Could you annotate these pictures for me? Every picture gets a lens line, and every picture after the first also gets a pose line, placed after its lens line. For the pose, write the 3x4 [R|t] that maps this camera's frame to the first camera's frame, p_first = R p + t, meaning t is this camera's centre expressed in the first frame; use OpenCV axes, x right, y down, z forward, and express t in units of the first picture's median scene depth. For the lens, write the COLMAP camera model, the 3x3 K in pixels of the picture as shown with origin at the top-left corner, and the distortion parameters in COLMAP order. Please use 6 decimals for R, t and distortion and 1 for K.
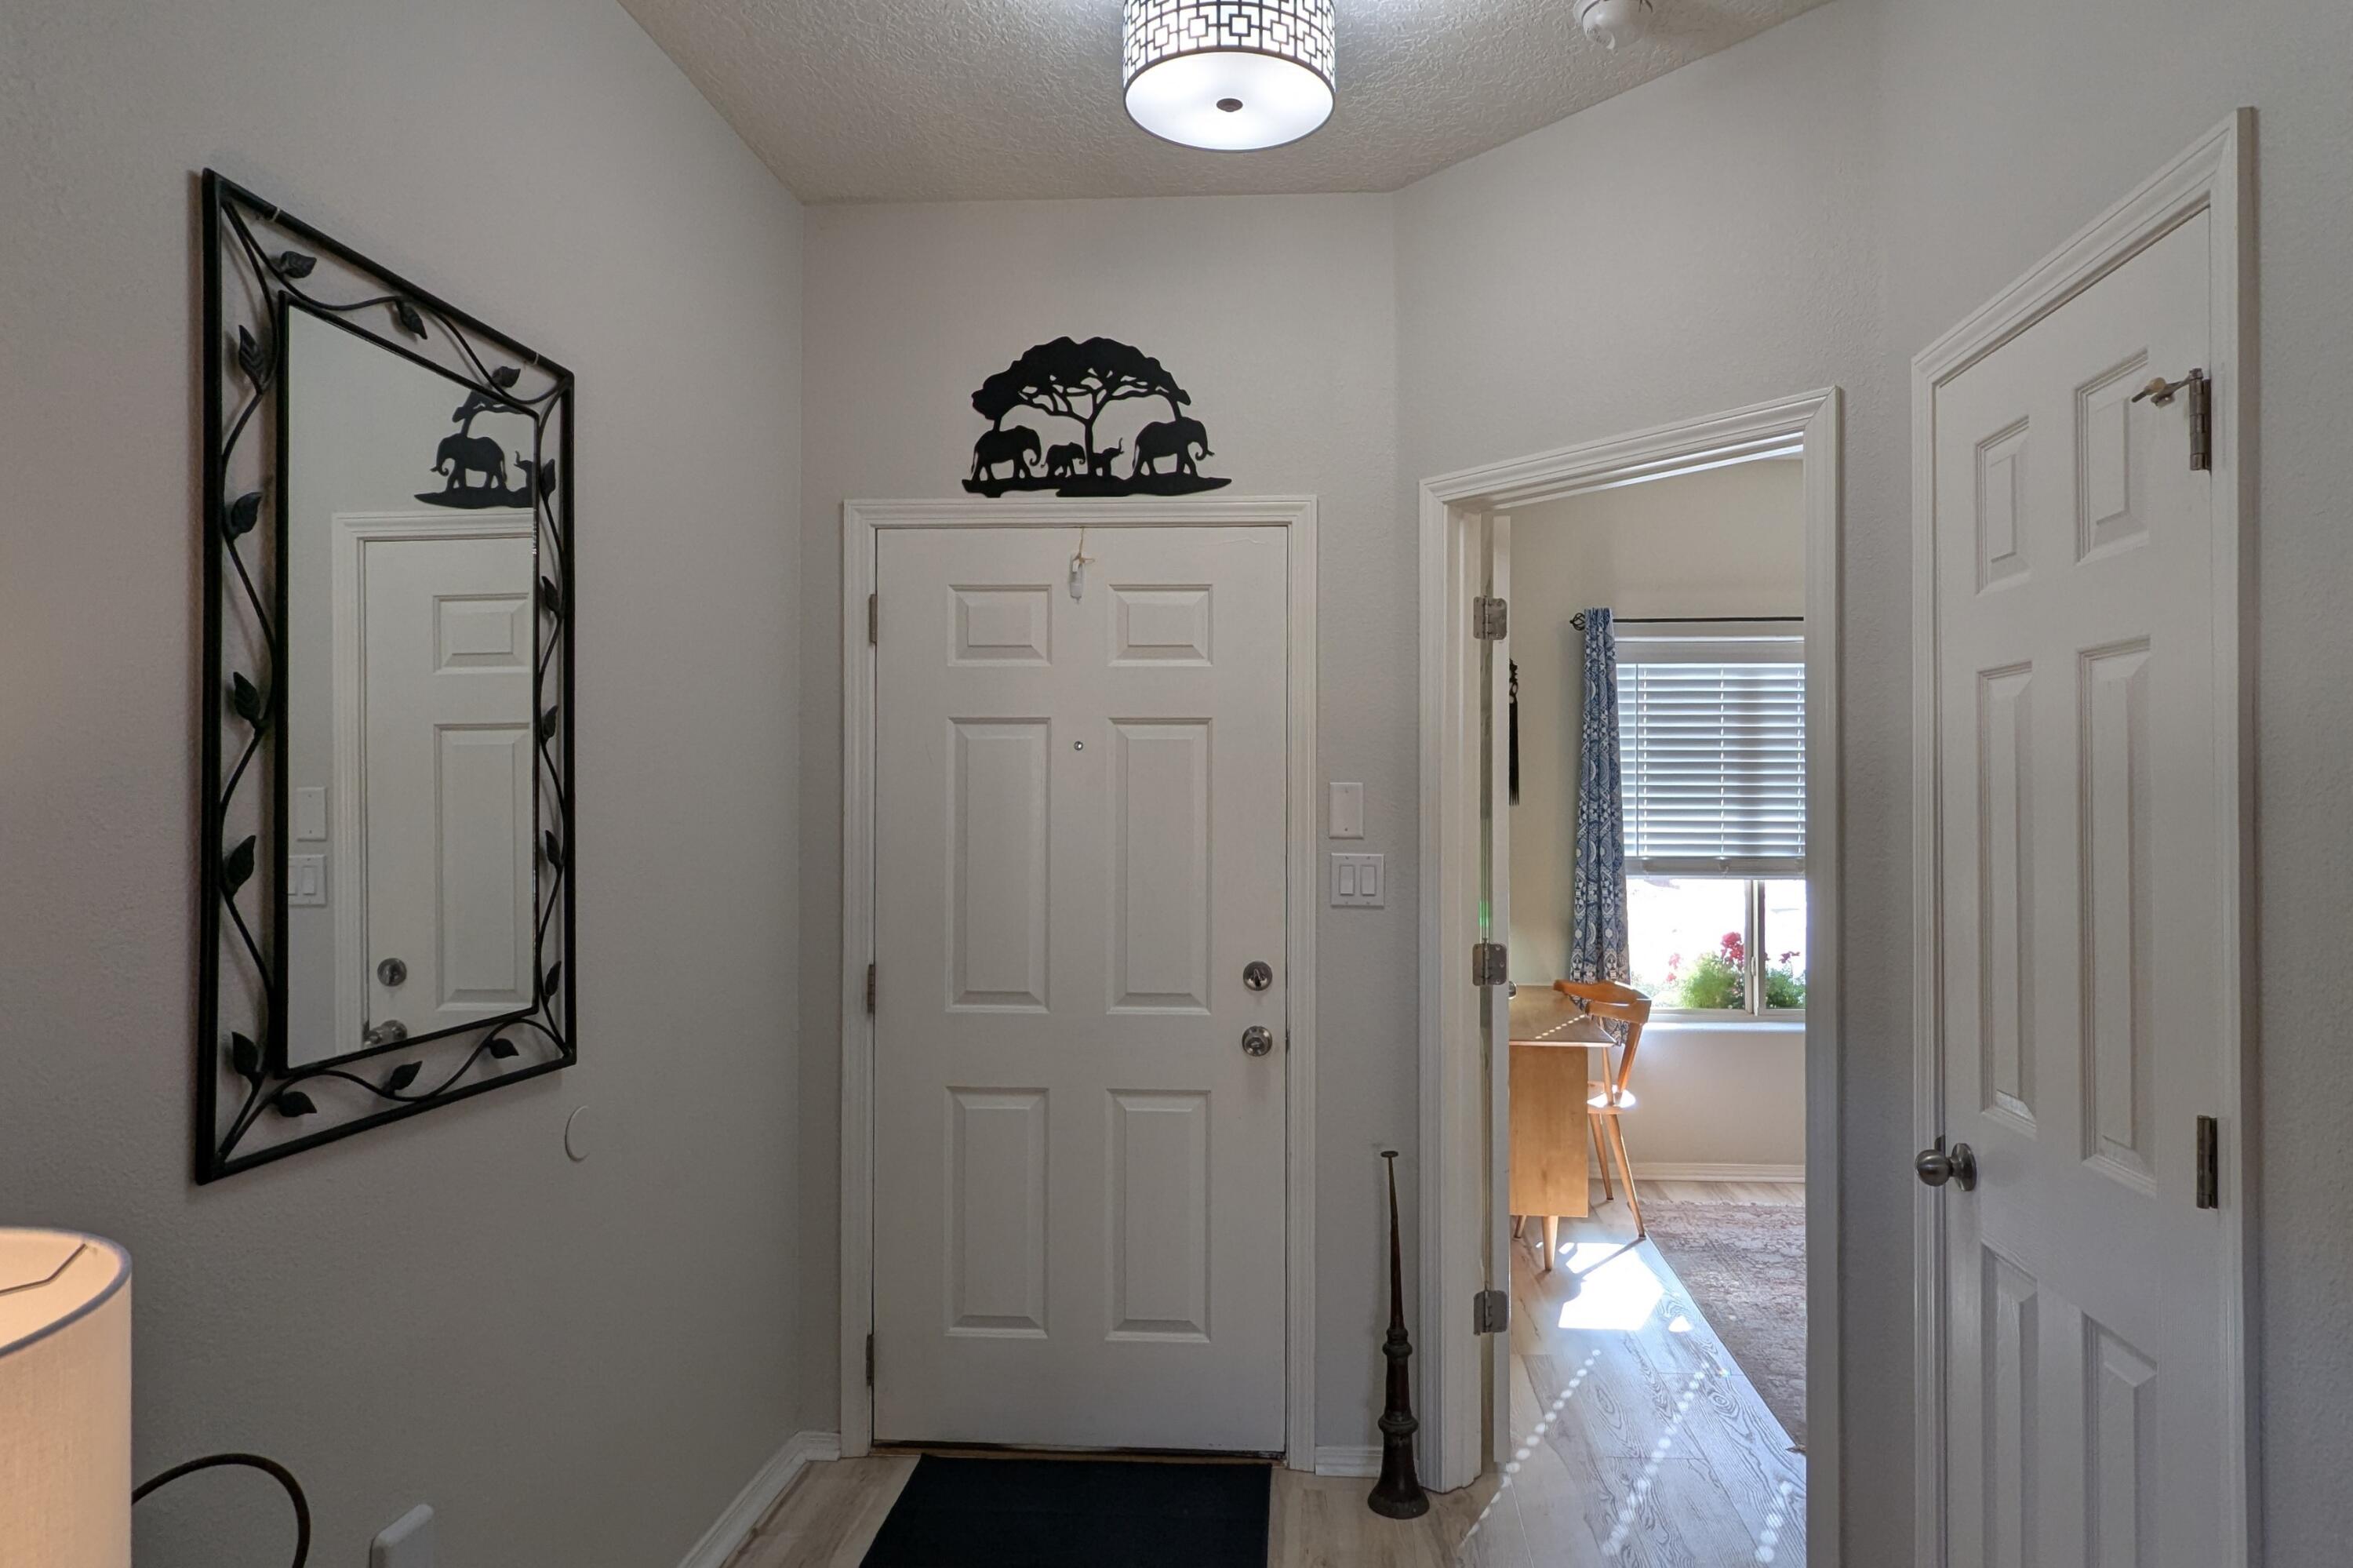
lens RADIAL K [[1327.9, 0, 1258.4], [0, 1327.9, 783.4], [0, 0, 1]] dist [-0.001405, -0.000017]
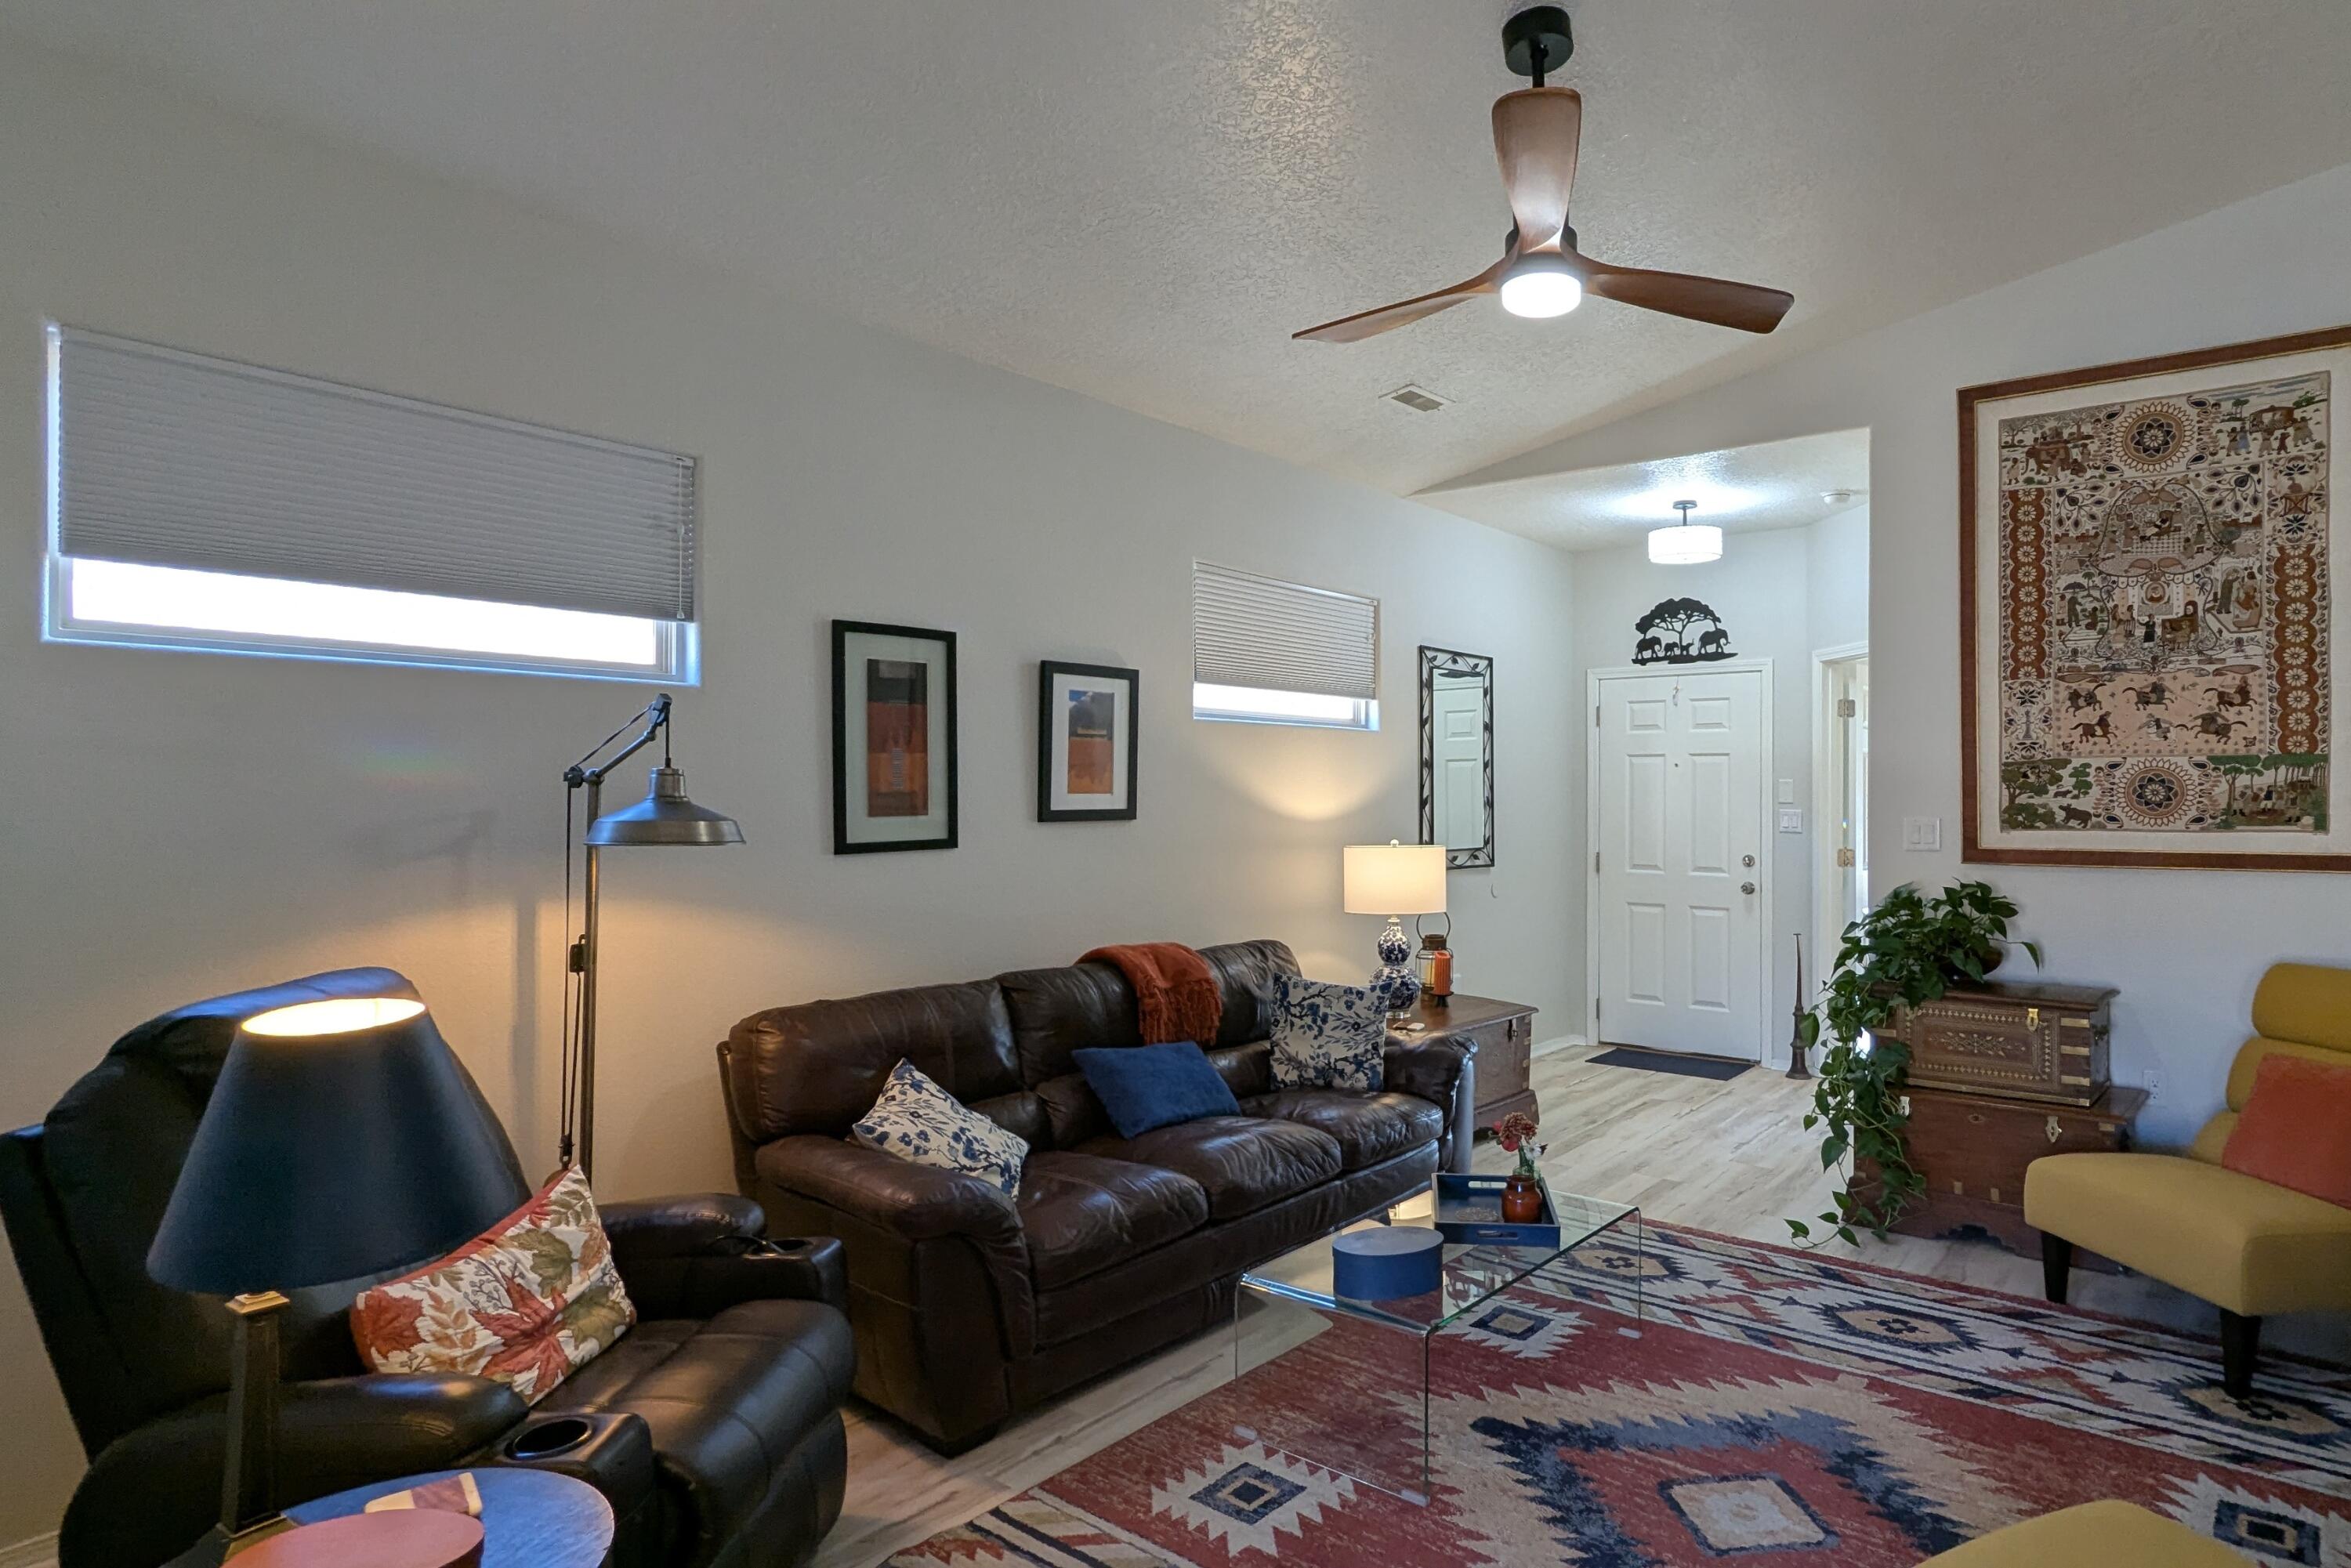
lens RADIAL K [[1318.4, 0, 1390.3], [0, 1318.4, 789.0], [0, 0, 1]] dist [0.000579, 0.001331]
pose [[0.853311, 0.000175, -0.521401, 0.681145], [0.005148, 0.999948, 0.008761, -0.008372], [0.521376, -0.010161, 0.853267, -1.350477]]
